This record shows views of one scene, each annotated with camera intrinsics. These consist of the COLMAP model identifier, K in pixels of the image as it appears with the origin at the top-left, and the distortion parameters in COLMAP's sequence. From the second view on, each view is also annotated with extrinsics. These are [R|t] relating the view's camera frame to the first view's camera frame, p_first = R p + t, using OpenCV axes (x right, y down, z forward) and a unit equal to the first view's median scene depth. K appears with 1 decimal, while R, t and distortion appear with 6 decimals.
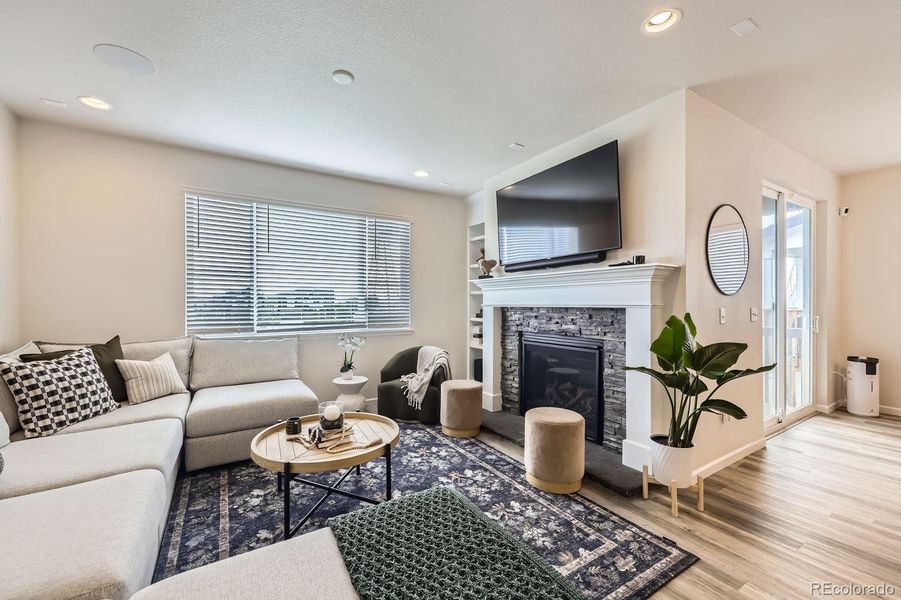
lens RADIAL K [[363.4, 0, 446.5], [0, 363.4, 303.2], [0, 0, 1]] dist [-0.000500, 0.001397]
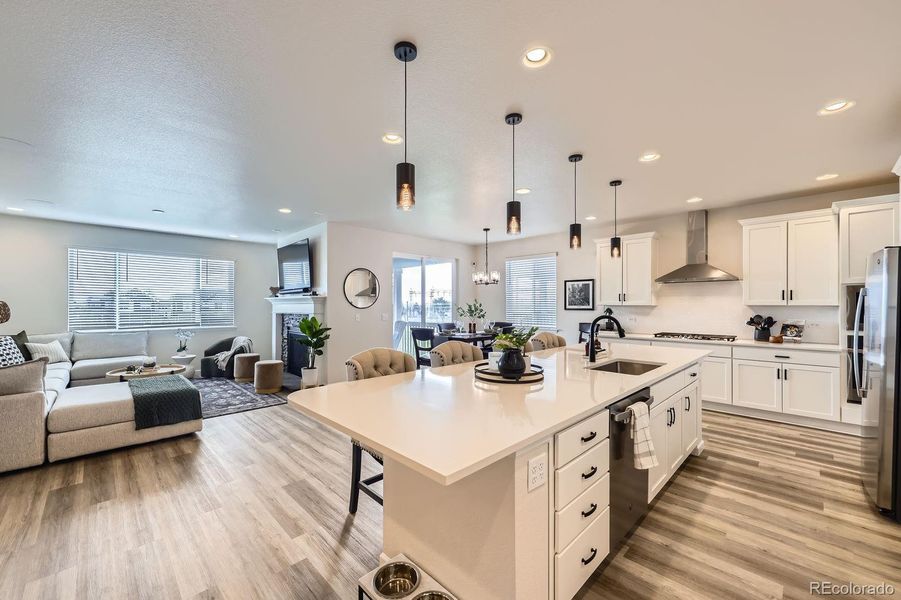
lens RADIAL K [[363.4, 0, 452.9], [0, 363.4, 298.8], [0, 0, 1]] dist [-0.000500, 0.001397]
pose [[0.972259, 0.006194, 0.233824, 0.646115], [-0.001229, 0.999771, -0.021376, -0.027277], [-0.233903, 0.020495, 0.972044, -1.096415]]
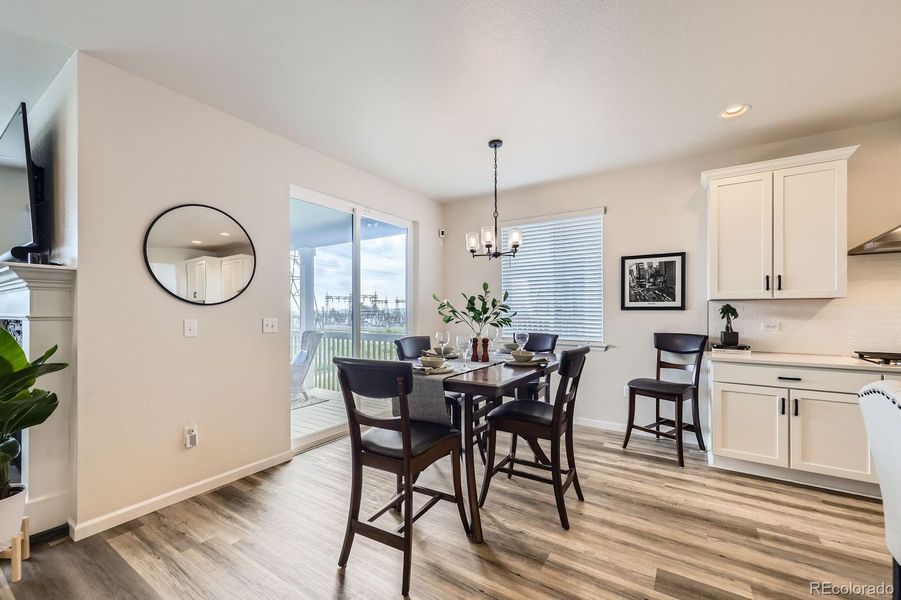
lens RADIAL K [[363.4, 0, 452.8], [0, 363.4, 309.6], [0, 0, 1]] dist [-0.000500, 0.001397]
pose [[0.898463, 0.003113, 0.439039, 0.759214], [0.001037, 0.999957, -0.009213, -0.000397], [-0.439049, 0.008733, 0.898421, -0.069461]]
